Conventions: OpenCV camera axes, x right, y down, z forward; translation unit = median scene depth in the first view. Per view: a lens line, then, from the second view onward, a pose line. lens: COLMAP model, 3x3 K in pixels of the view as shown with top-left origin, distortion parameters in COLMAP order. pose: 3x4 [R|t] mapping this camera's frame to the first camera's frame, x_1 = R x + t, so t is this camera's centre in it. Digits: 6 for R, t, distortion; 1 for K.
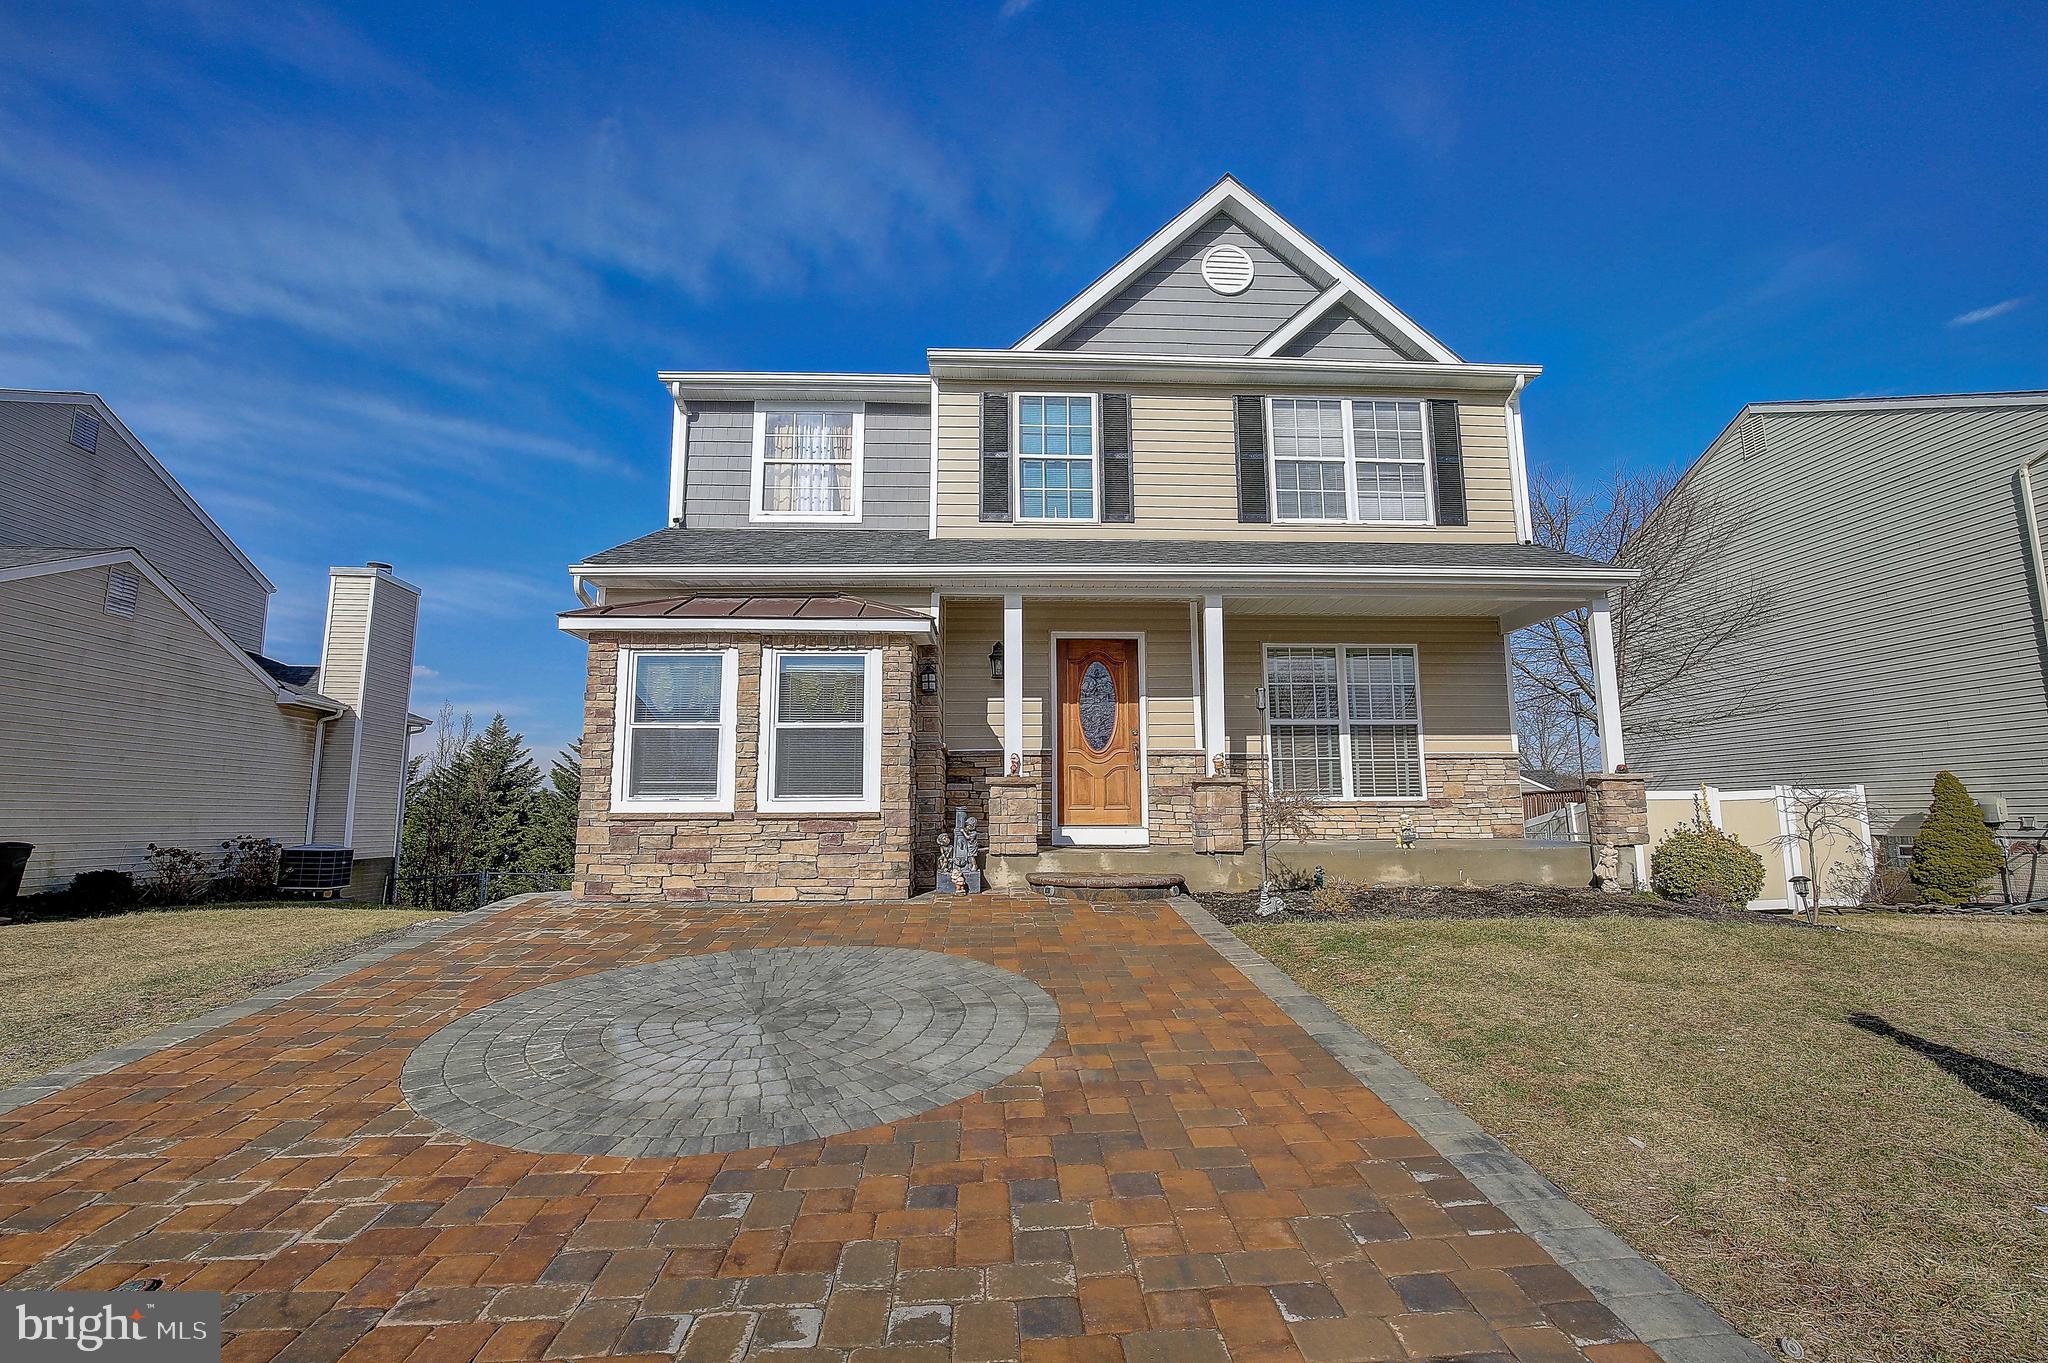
lens RADIAL K [[943.7, 0, 1036.1], [0, 943.7, 680.9], [0, 0, 1]] dist [-0.025561, 0.001274]
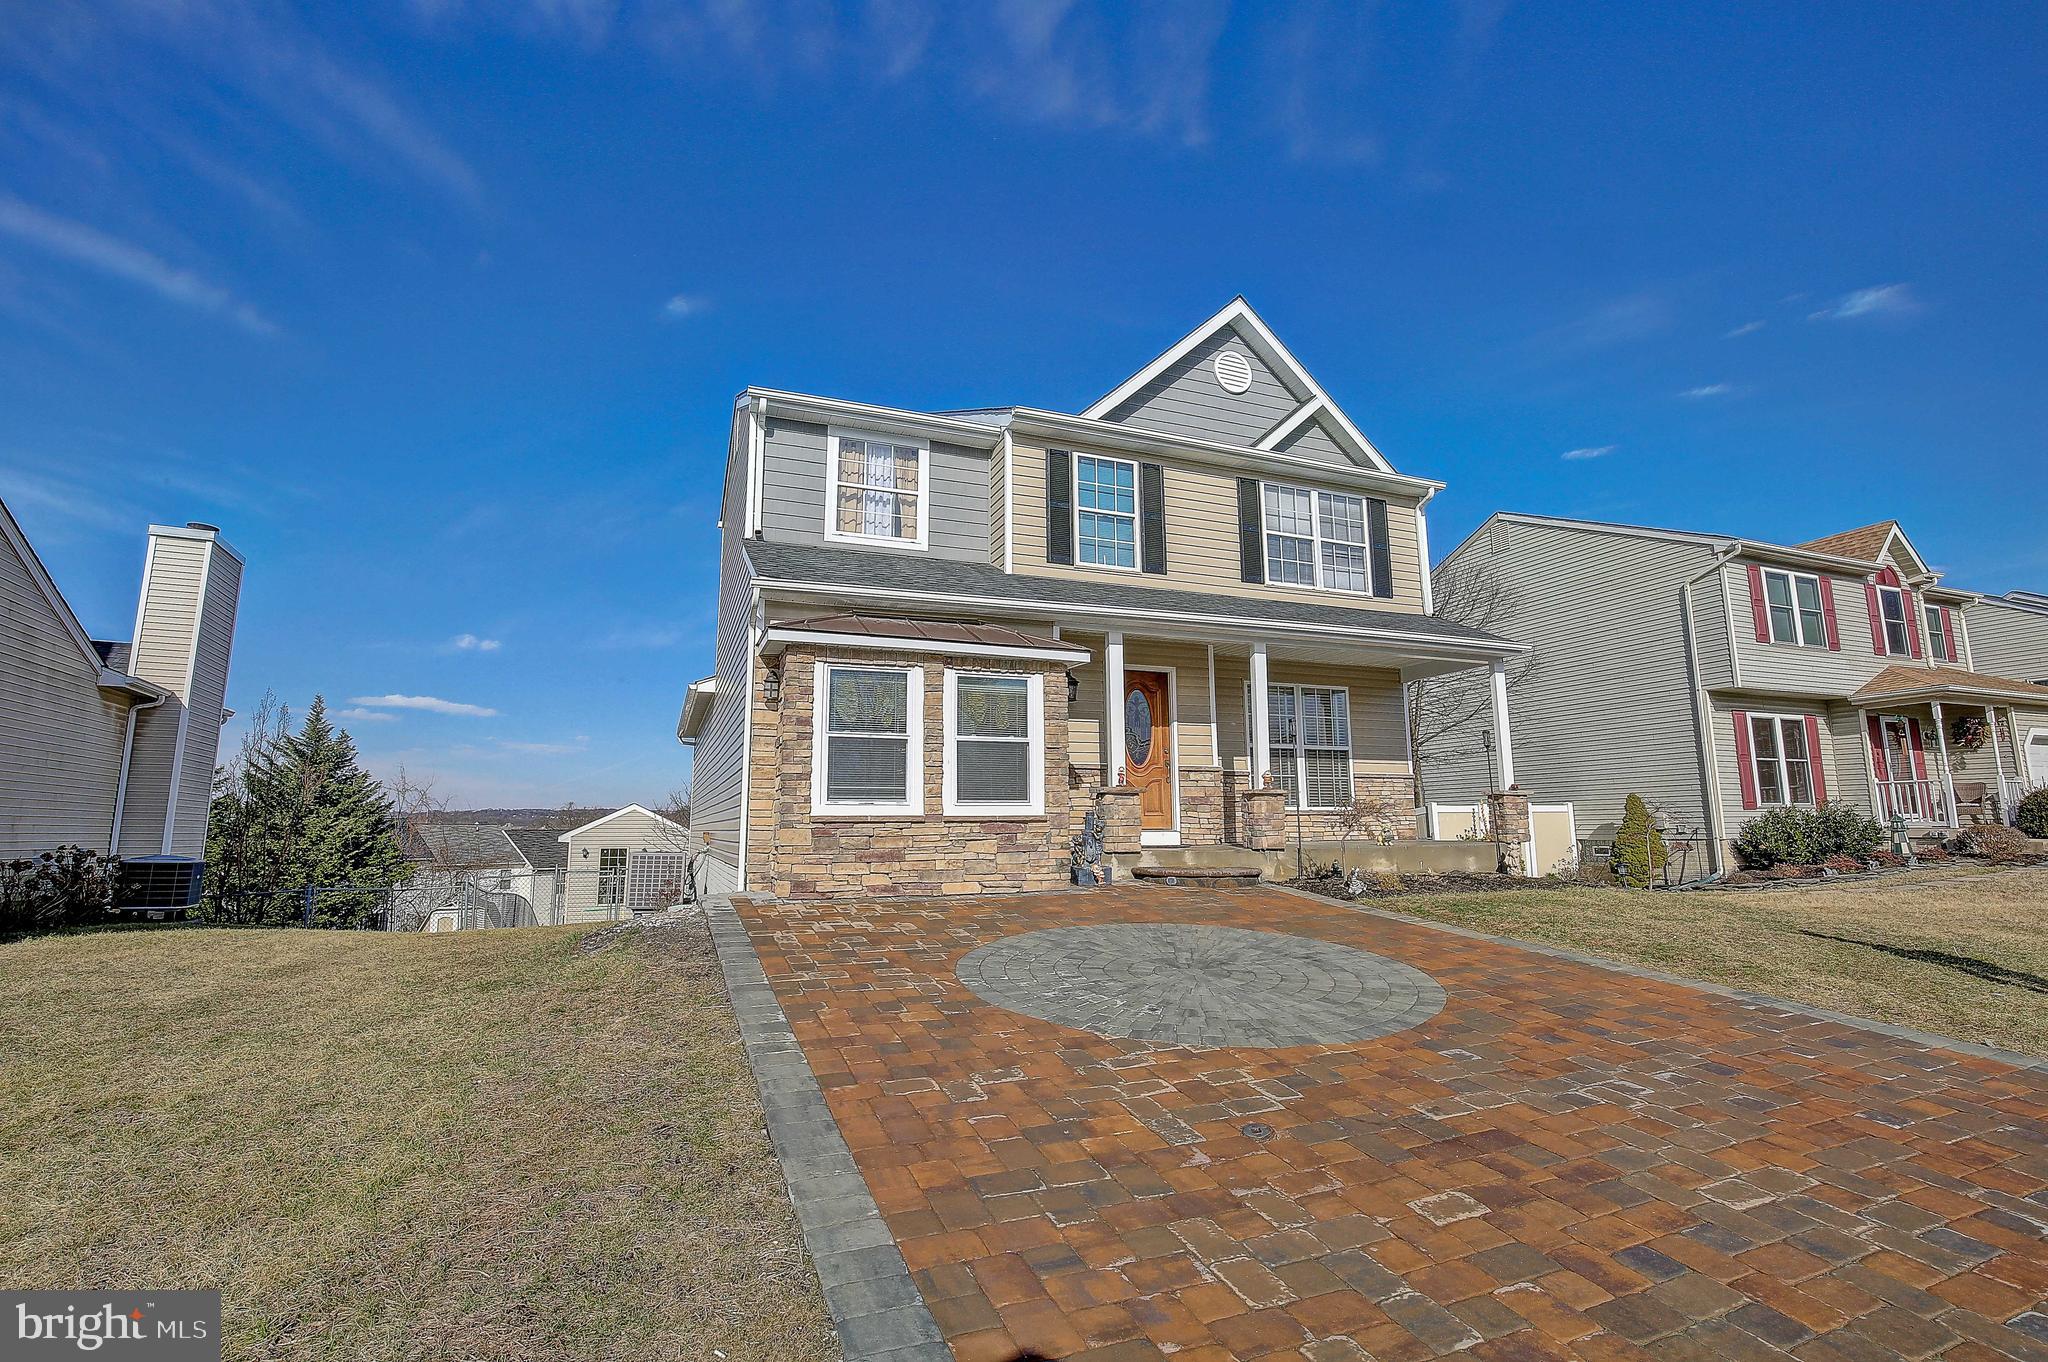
lens RADIAL K [[943.7, 0, 1036.1], [0, 943.7, 680.4], [0, 0, 1]] dist [-0.025561, 0.001274]
pose [[0.944682, 0.050721, 0.324042, -0.427473], [-0.045664, 0.998687, -0.023196, 0.000572], [-0.324793, 0.007116, 0.945758, -0.070627]]
